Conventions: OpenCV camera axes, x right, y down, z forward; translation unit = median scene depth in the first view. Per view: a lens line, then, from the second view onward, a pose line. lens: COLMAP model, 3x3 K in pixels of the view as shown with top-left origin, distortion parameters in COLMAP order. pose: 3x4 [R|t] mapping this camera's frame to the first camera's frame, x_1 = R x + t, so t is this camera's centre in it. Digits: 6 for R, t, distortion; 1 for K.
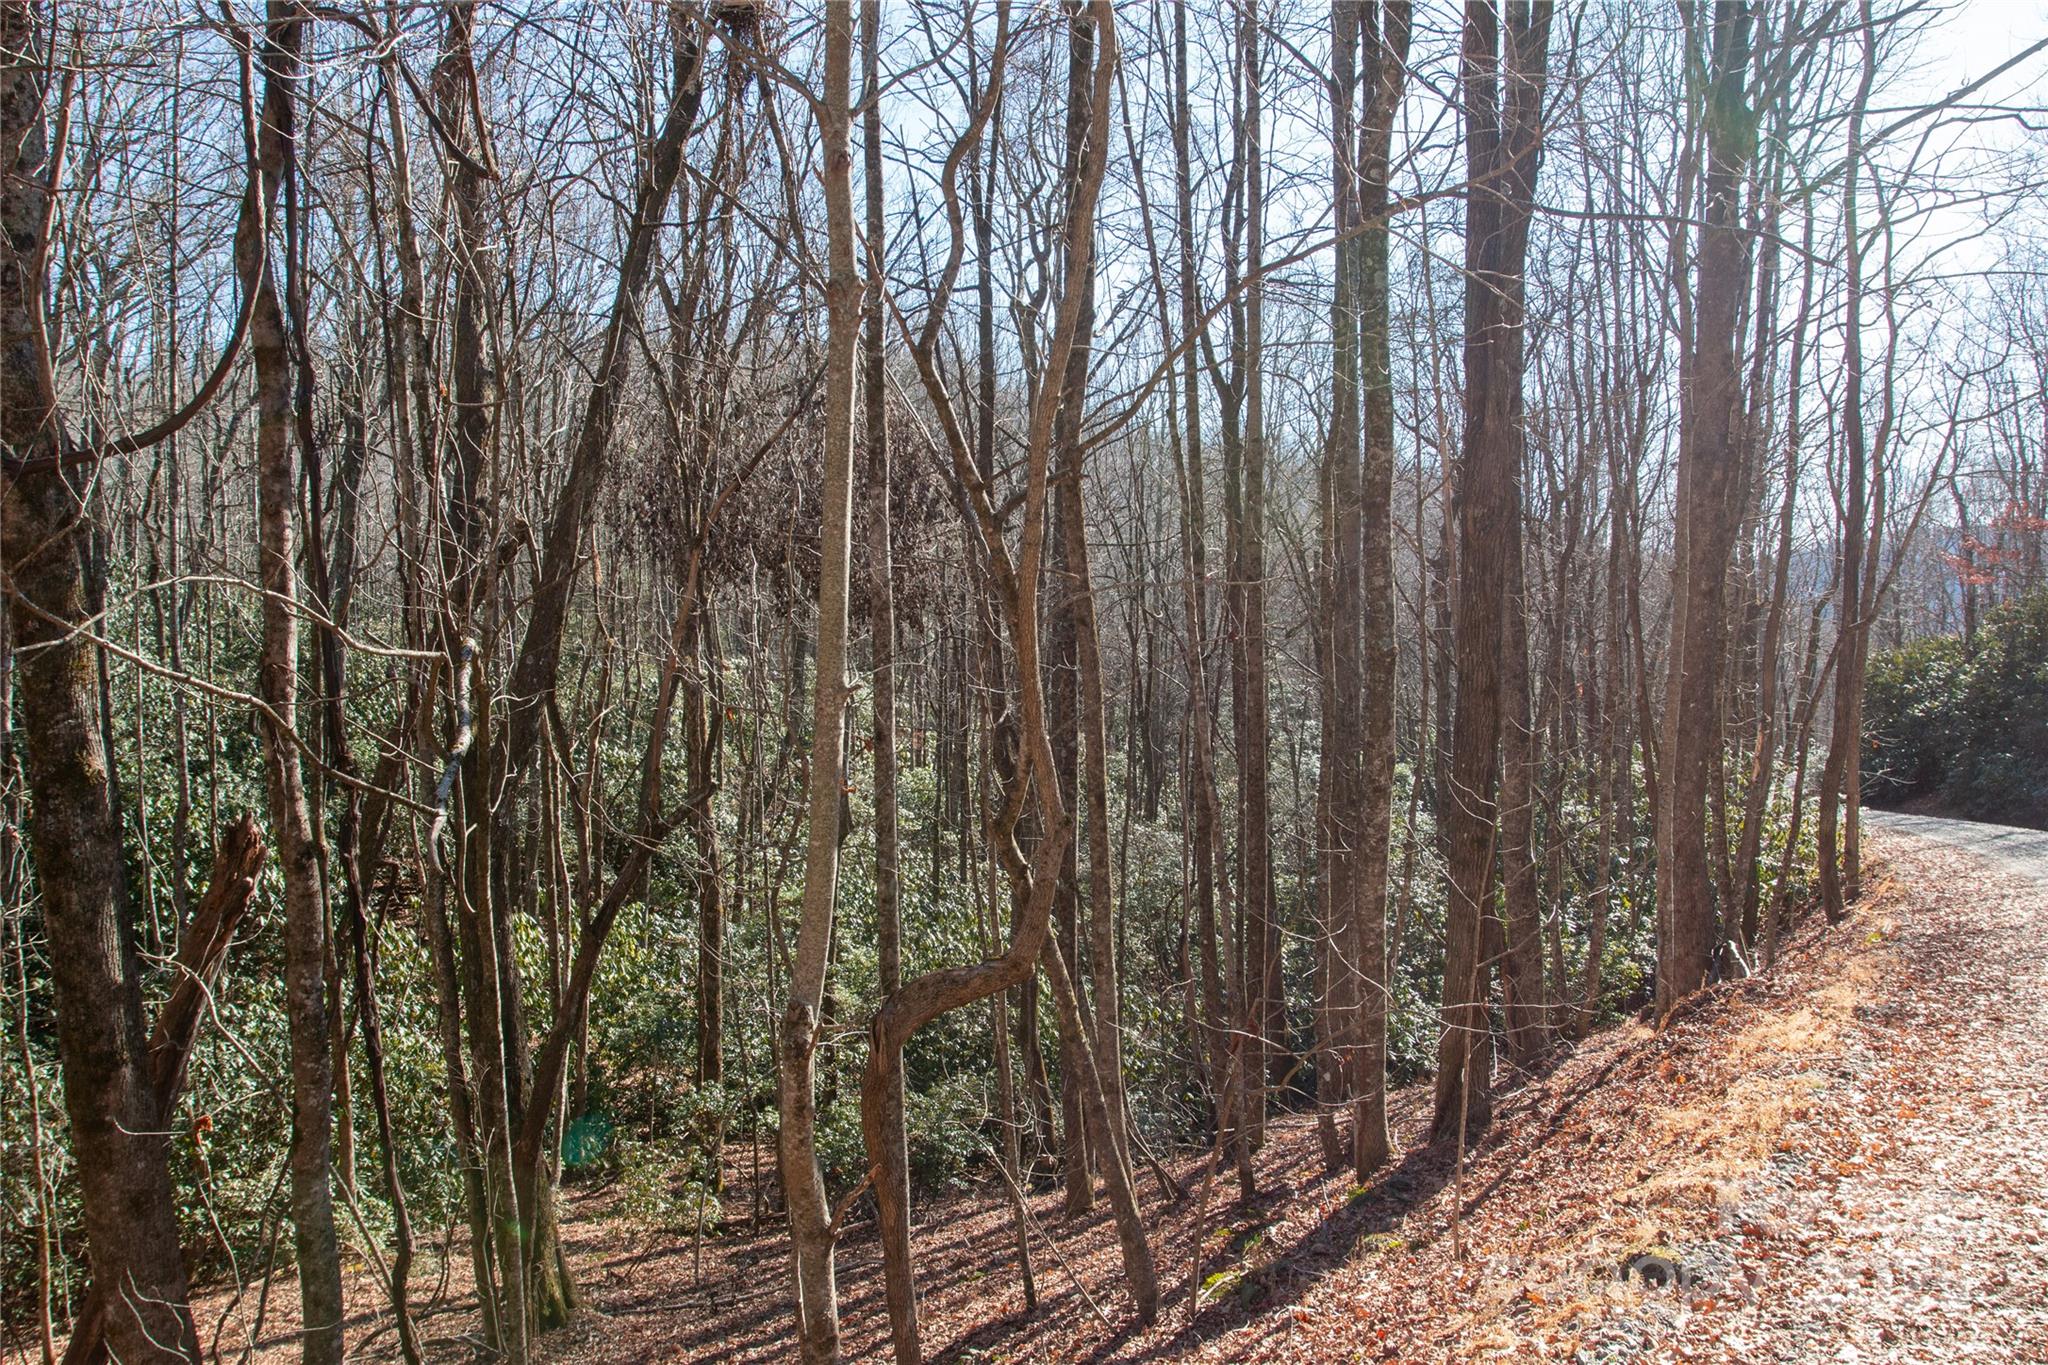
lens RADIAL K [[1618.8, 0, 1026.3], [0, 1618.8, 699.2], [0, 0, 1]] dist [-0.090443, 0.063258]
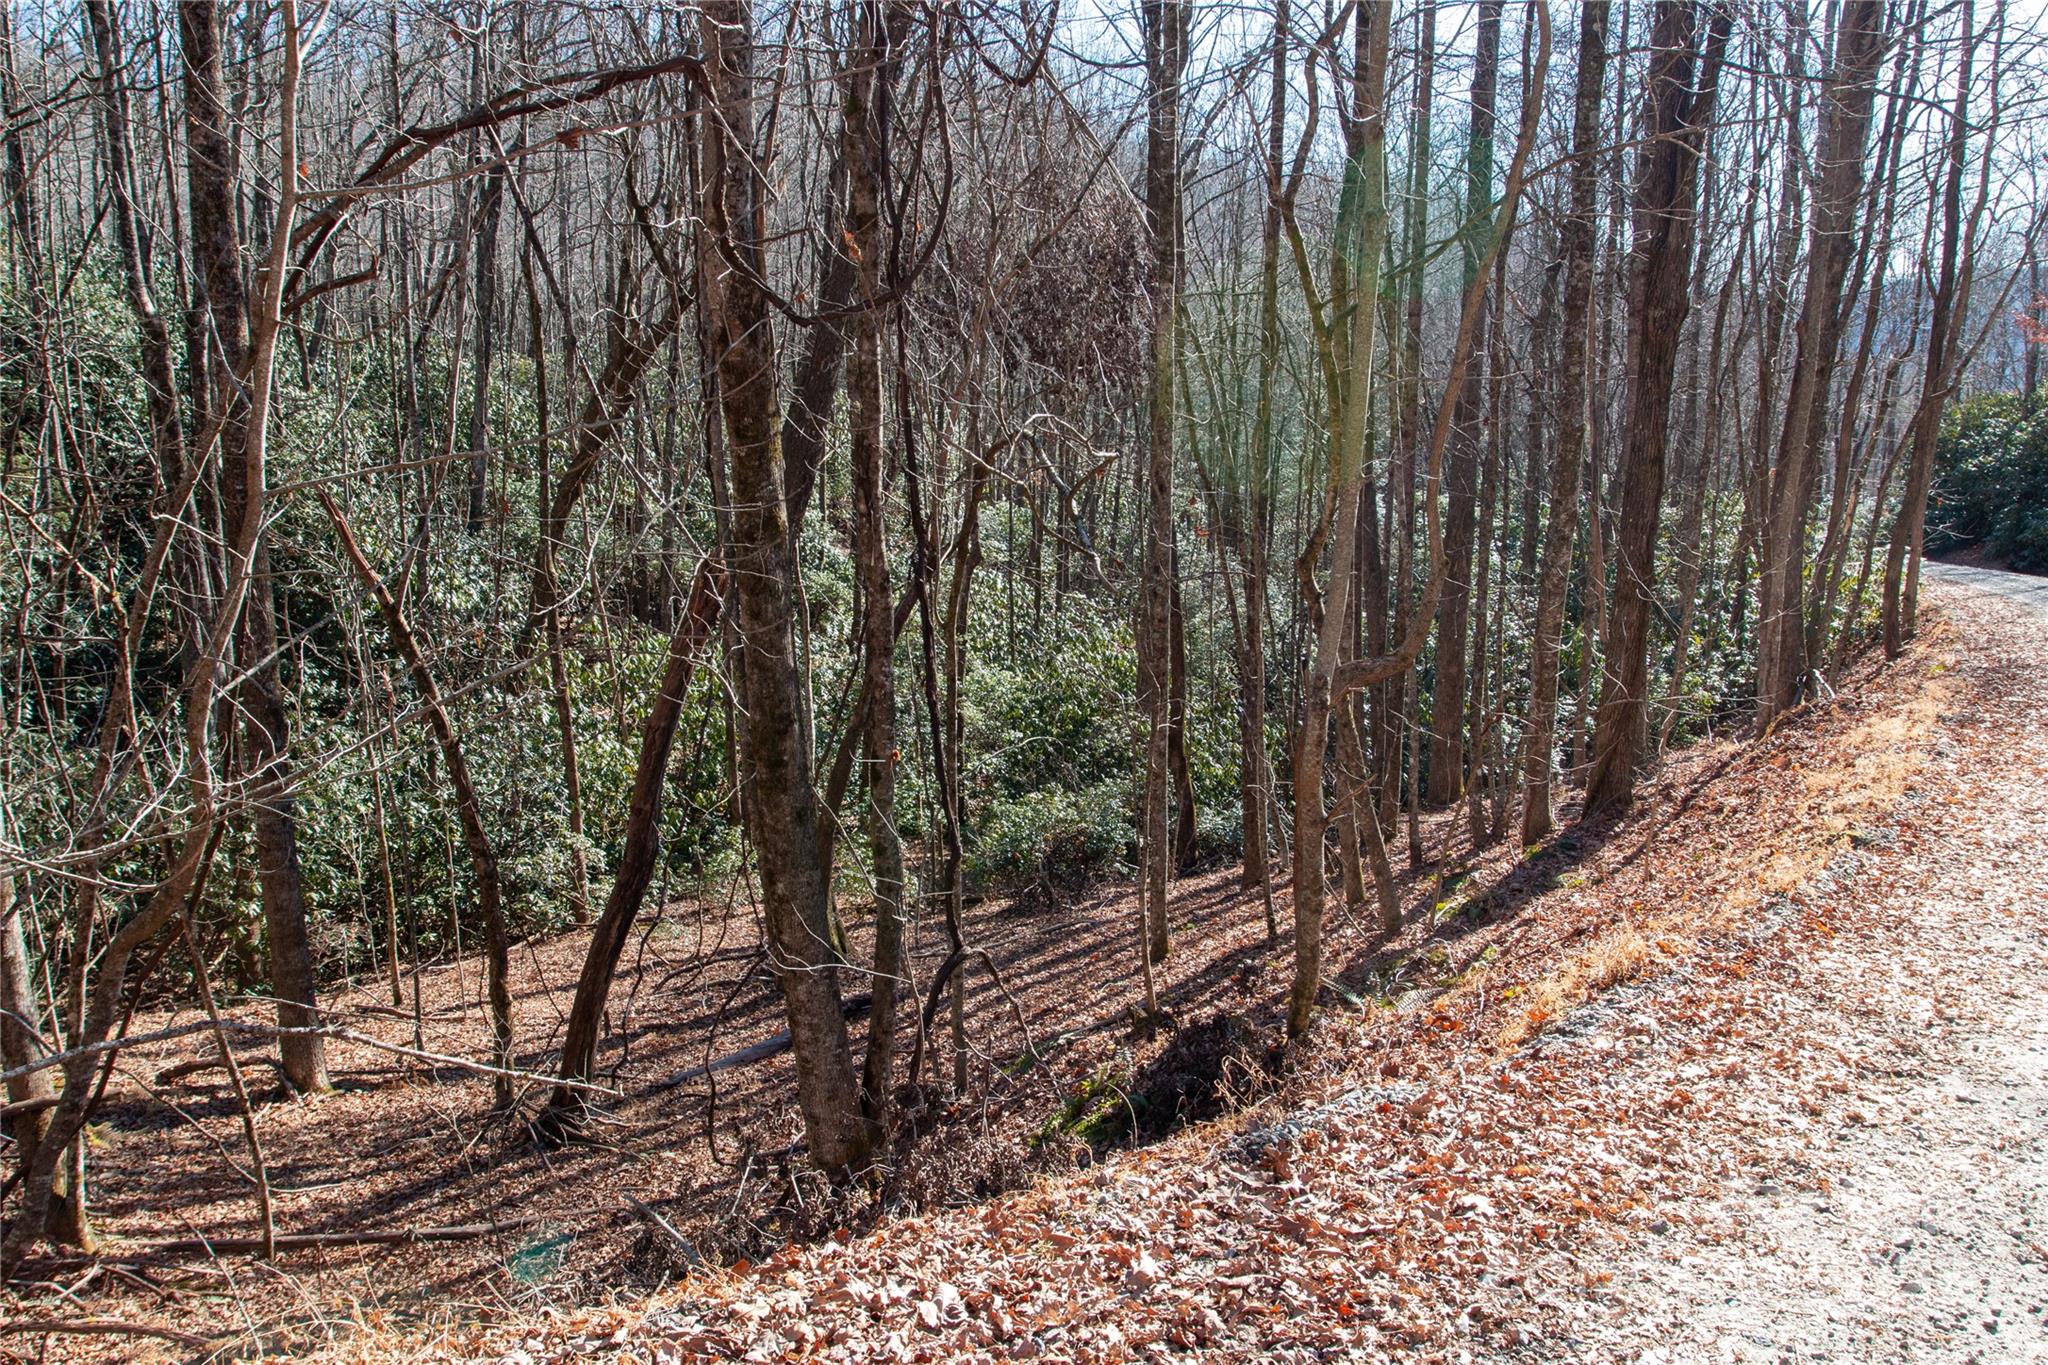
lens RADIAL K [[1618.8, 0, 1026.3], [0, 1618.8, 699.2], [0, 0, 1]] dist [-0.090443, 0.063258]
pose [[0.999808, 0.013841, -0.013885, -0.165735], [-0.011368, 0.986292, 0.164616, -0.019261], [0.015973, -0.164426, 0.986260, -0.234878]]
